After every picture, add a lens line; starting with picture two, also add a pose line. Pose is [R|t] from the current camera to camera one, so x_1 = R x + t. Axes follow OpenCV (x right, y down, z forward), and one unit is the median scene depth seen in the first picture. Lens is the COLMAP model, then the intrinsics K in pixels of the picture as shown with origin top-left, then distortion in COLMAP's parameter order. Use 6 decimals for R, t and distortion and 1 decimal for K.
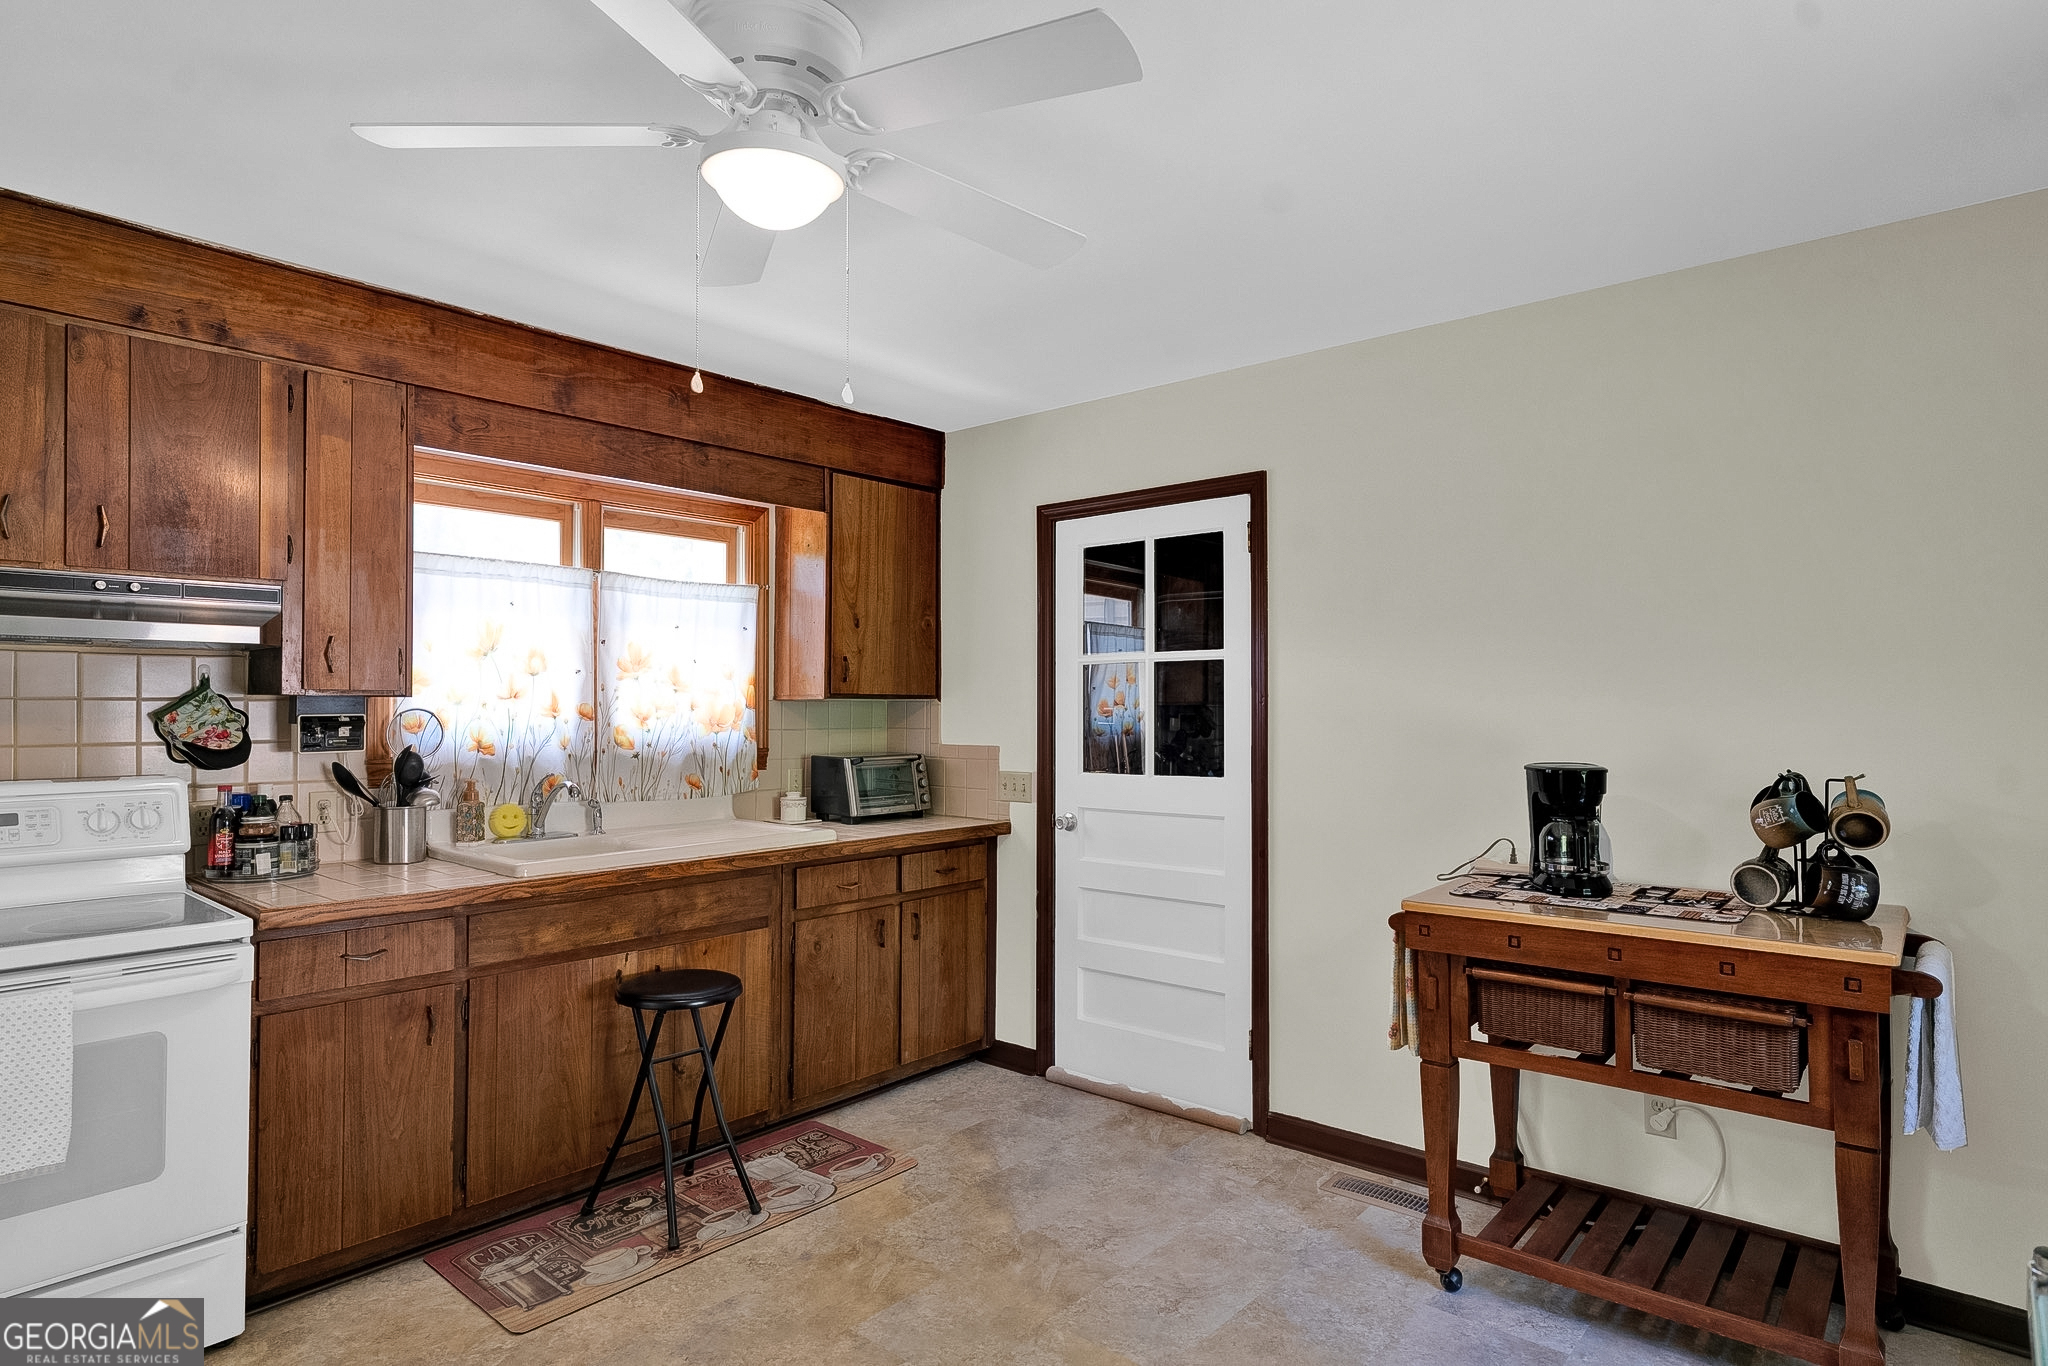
lens RADIAL K [[1110.4, 0, 1027.6], [0, 1110.4, 690.8], [0, 0, 1]] dist [-0.016619, 0.014050]
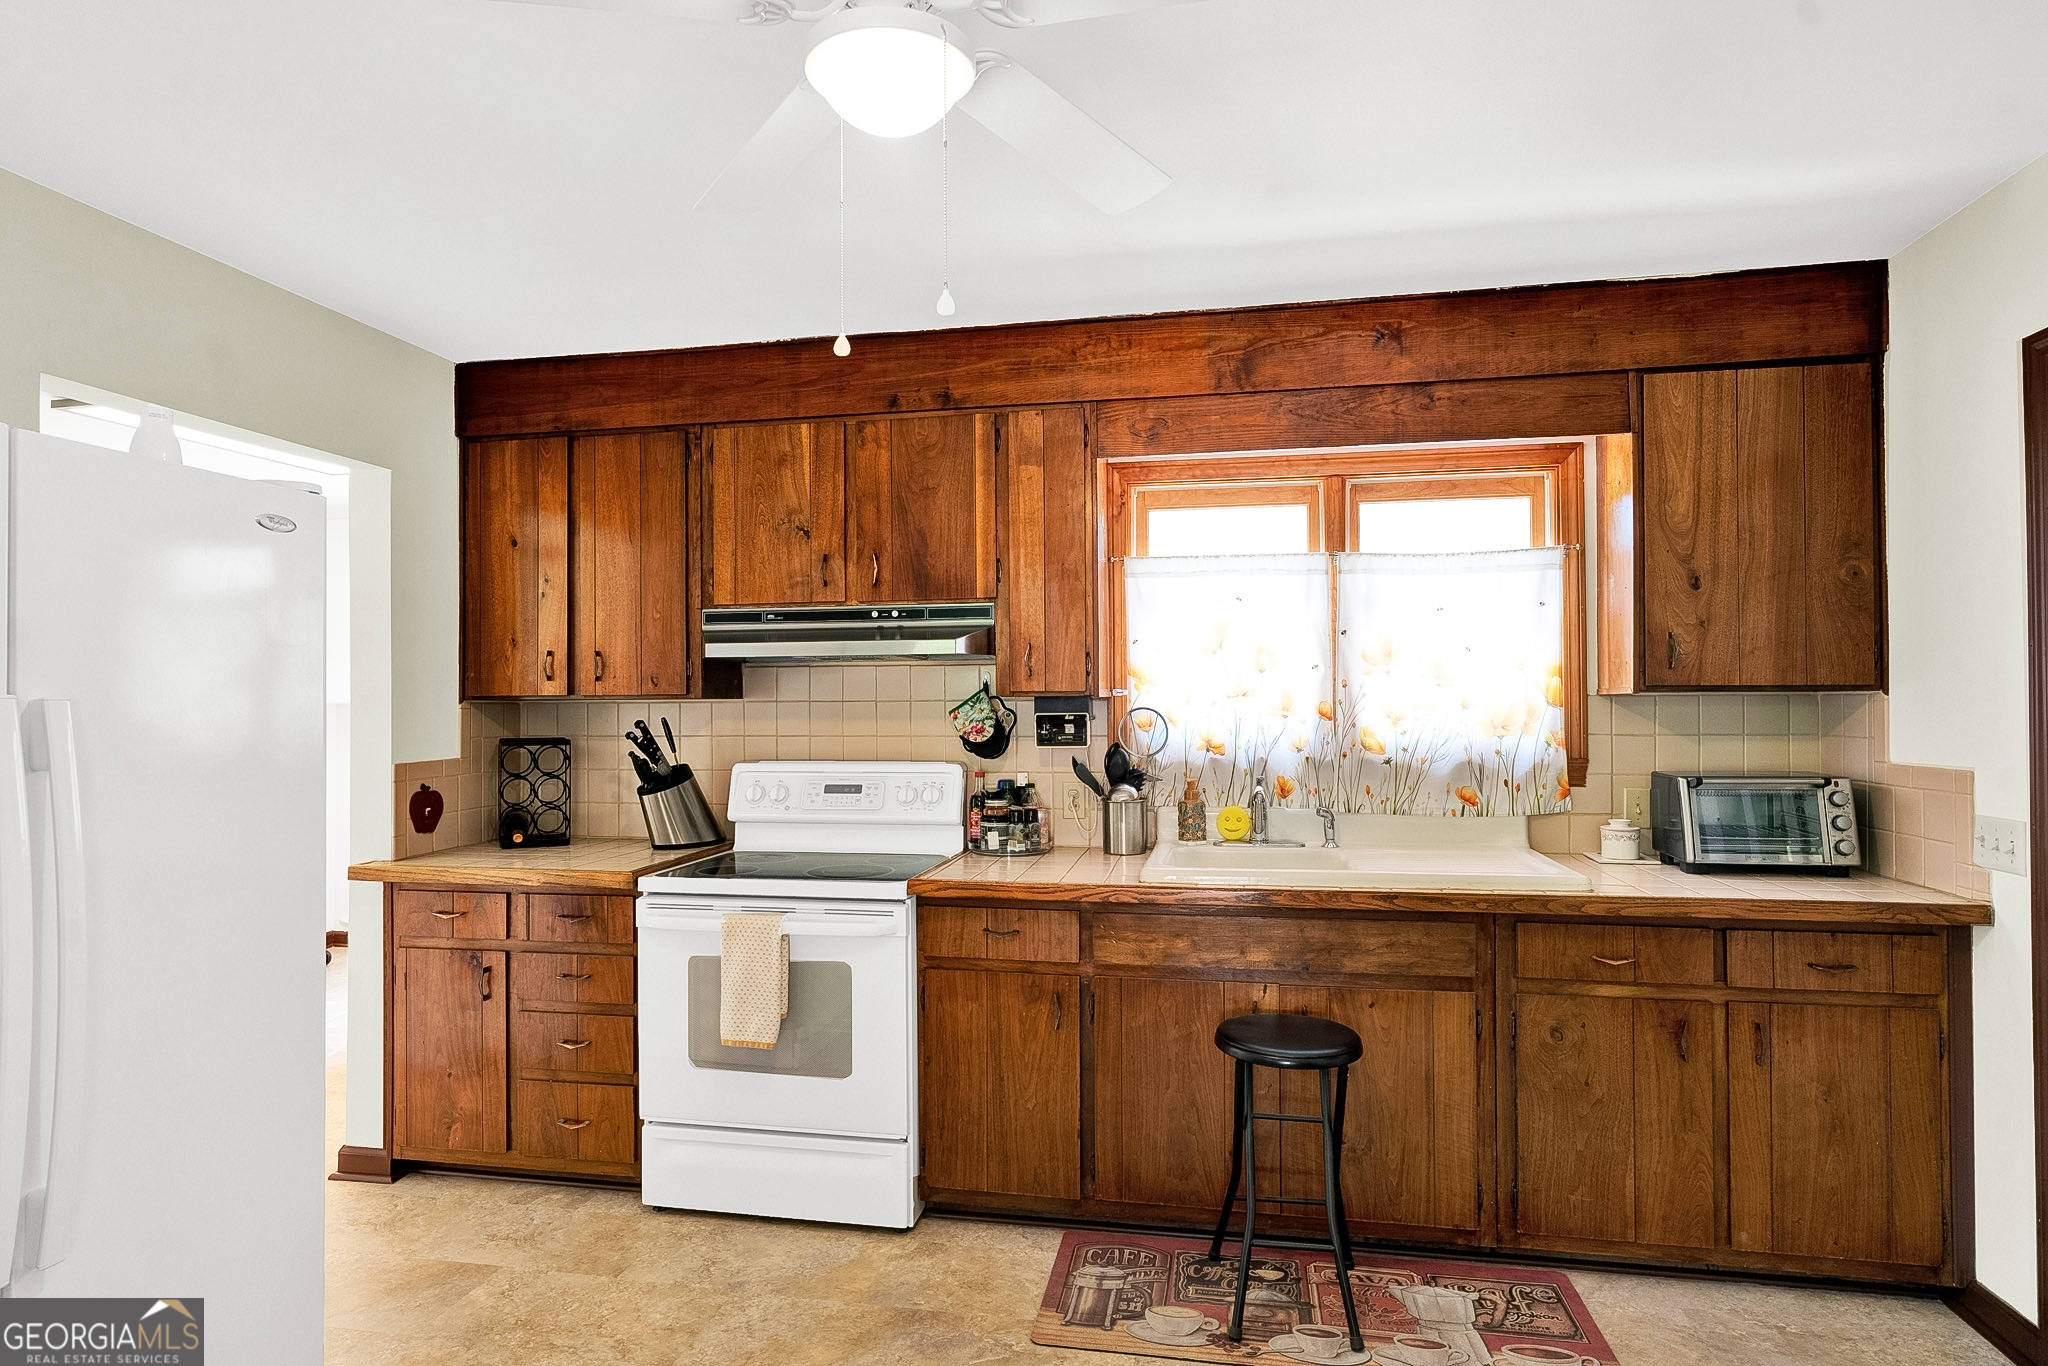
lens RADIAL K [[1110.4, 0, 1027.6], [0, 1110.4, 690.8], [0, 0, 1]] dist [-0.016619, 0.014050]
pose [[0.500818, -0.013274, -0.865451, 0.279395], [0.016757, 0.999844, -0.005638, 0.003849], [0.865391, -0.011679, 0.500962, 0.354674]]
